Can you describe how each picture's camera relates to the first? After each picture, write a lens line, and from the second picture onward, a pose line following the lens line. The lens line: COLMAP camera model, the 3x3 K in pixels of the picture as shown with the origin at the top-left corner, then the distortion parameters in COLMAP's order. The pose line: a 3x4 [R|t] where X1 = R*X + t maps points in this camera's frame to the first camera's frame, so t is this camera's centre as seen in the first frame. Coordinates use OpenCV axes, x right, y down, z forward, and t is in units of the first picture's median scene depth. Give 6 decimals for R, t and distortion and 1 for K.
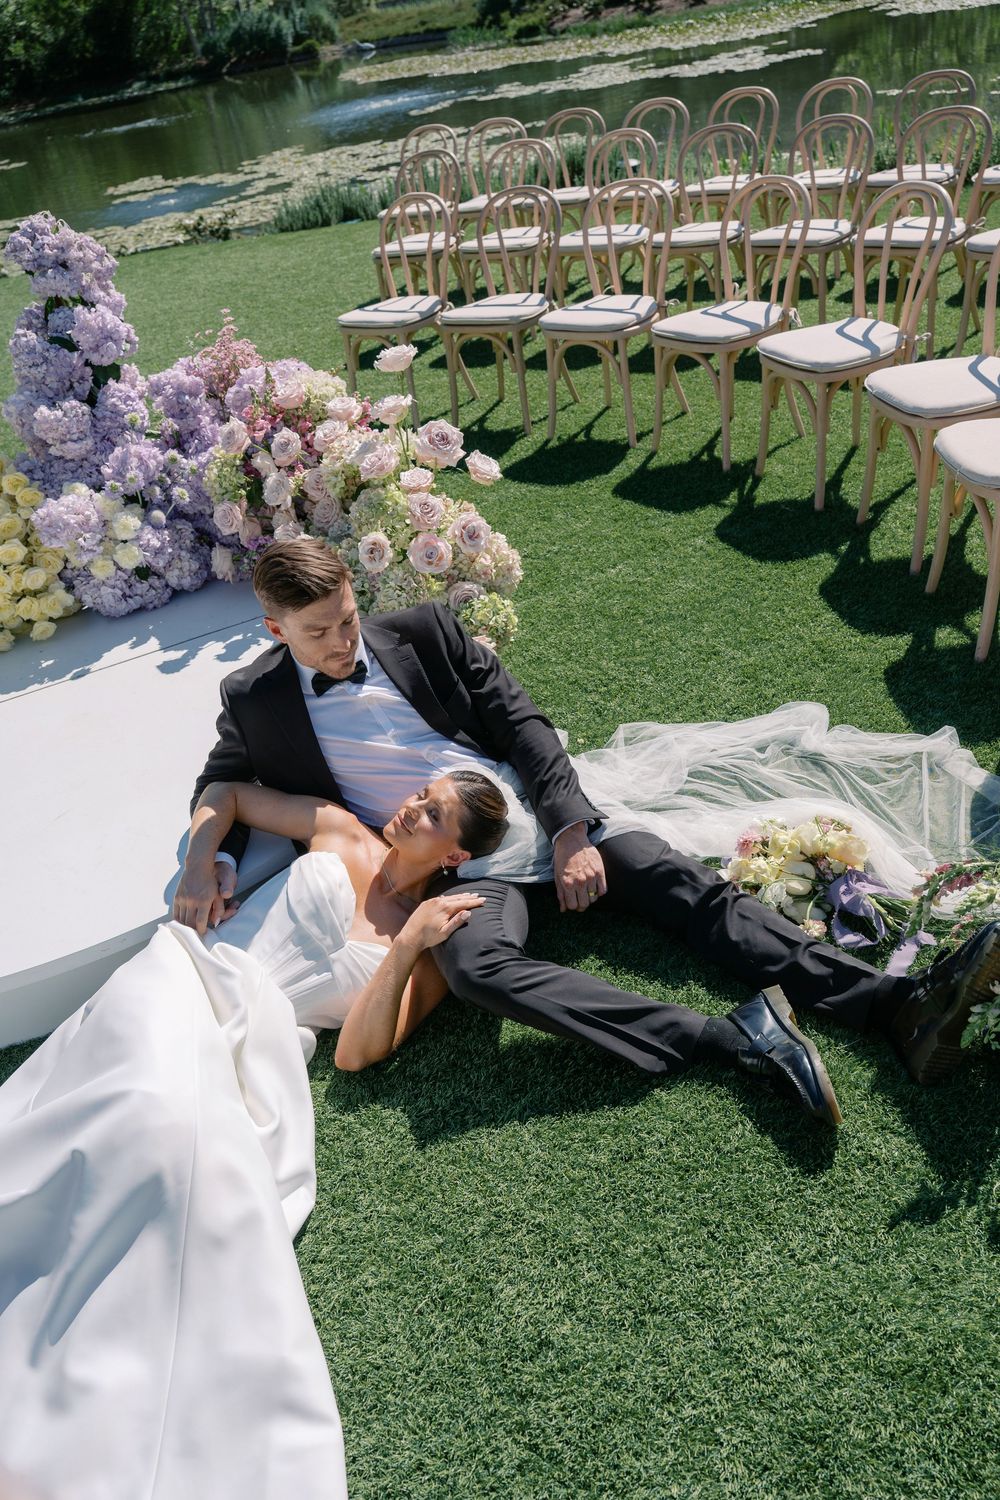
lens RADIAL K [[1226.4, 0, 511.4], [0, 1226.4, 754.3], [0, 0, 1]] dist [-0.006340, 0.019772]
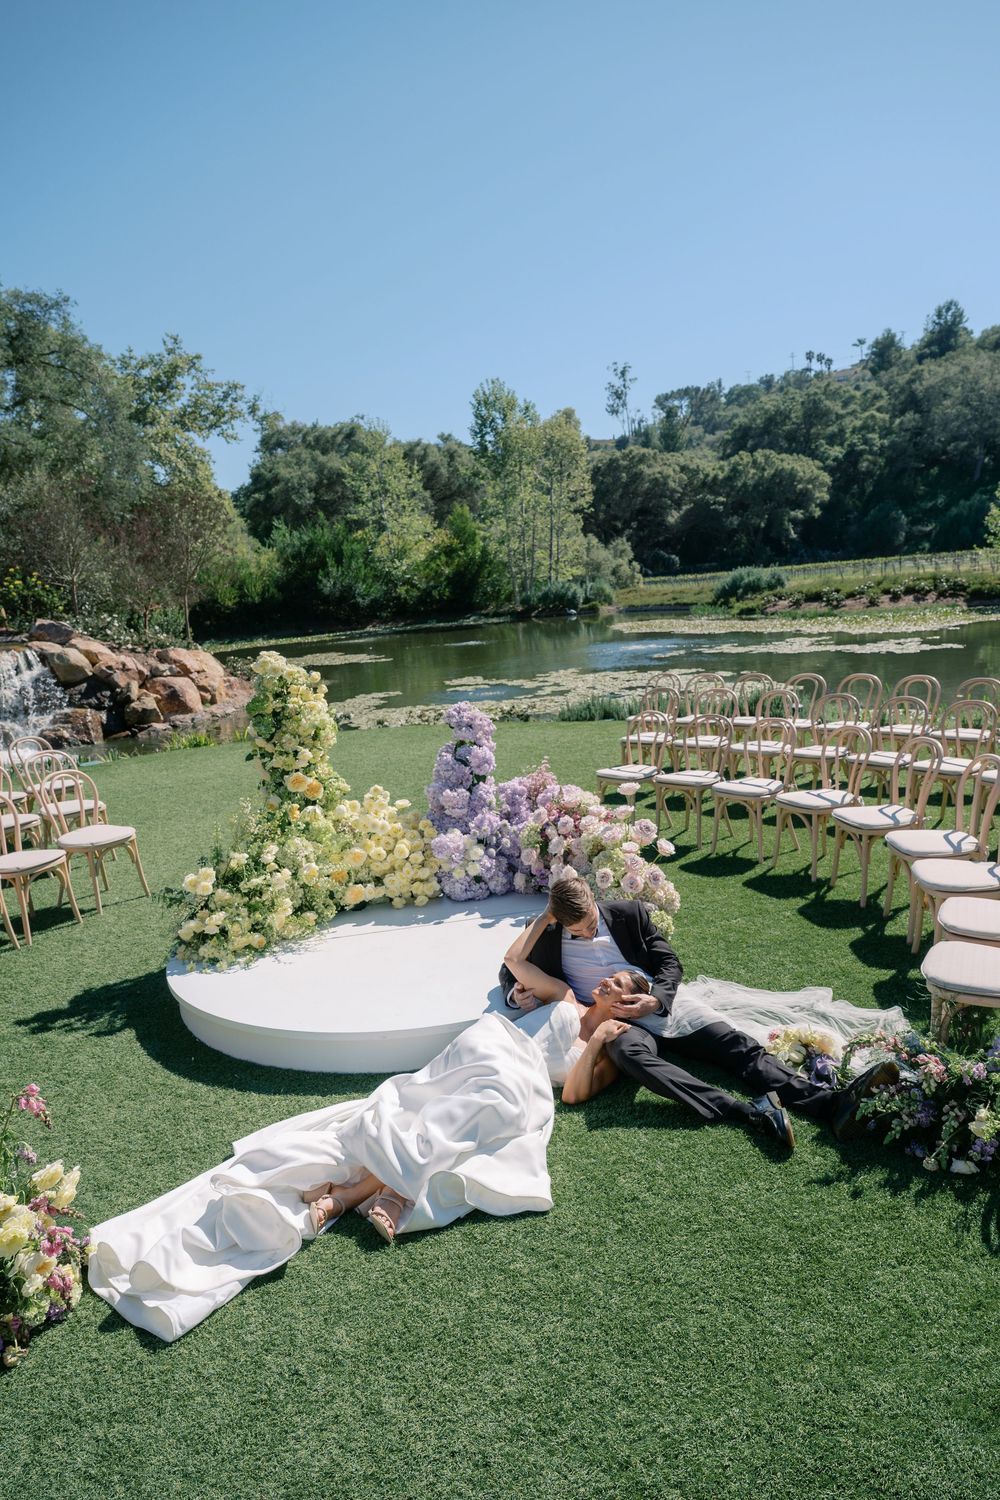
lens RADIAL K [[1007.6, 0, 507.2], [0, 1007.6, 739.9], [0, 0, 1]] dist [0.004374, -0.000412]
pose [[0.970985, 0.117473, -0.208300, 0.038282], [-0.187819, 0.913784, -0.360172, 0.195765], [0.148031, 0.388844, 0.909333, -0.462080]]
